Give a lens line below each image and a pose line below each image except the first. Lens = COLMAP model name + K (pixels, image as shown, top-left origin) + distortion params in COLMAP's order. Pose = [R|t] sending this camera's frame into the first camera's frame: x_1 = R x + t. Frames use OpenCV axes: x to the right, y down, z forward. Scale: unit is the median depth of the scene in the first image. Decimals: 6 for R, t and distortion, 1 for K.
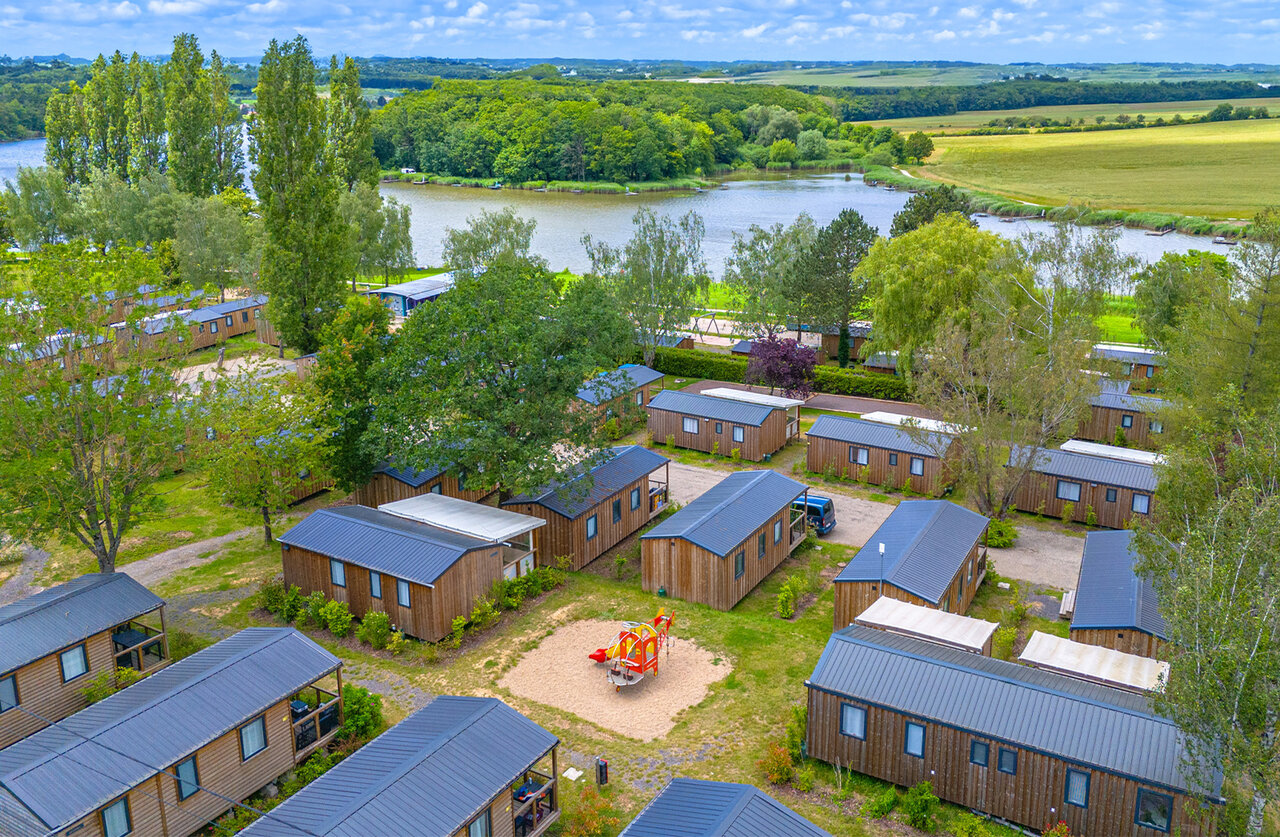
lens RADIAL K [[1125.2, 0, 640.0], [0, 1125.2, 418.5], [0, 0, 1]] dist [-0.004438, -0.003720]
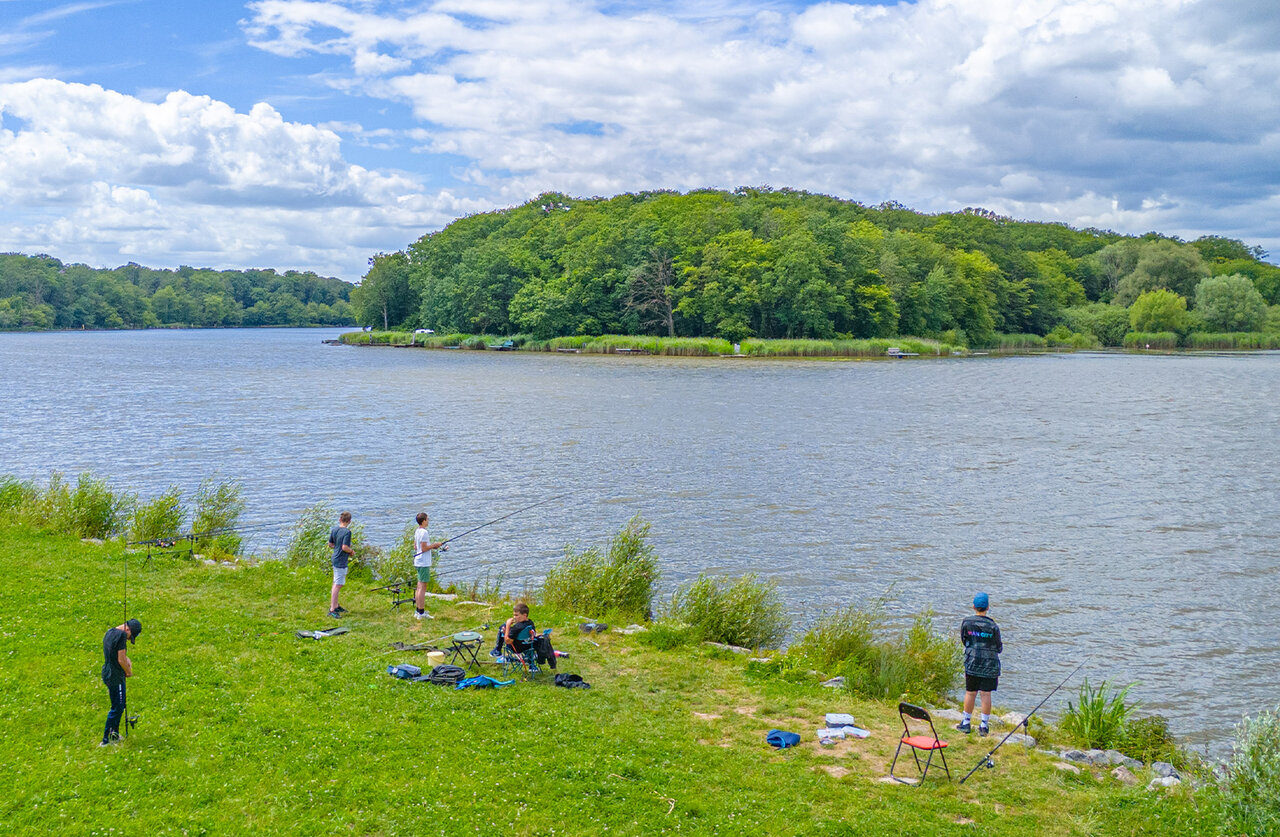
lens RADIAL K [[1125.2, 0, 640.0], [0, 1125.2, 418.5], [0, 0, 1]] dist [-0.004438, -0.003720]
pose [[0.910173, 0.019307, -0.413778, 0.143509], [-0.115554, 0.971093, -0.208869, -0.065925], [0.397784, 0.237921, 0.886094, 0.536893]]
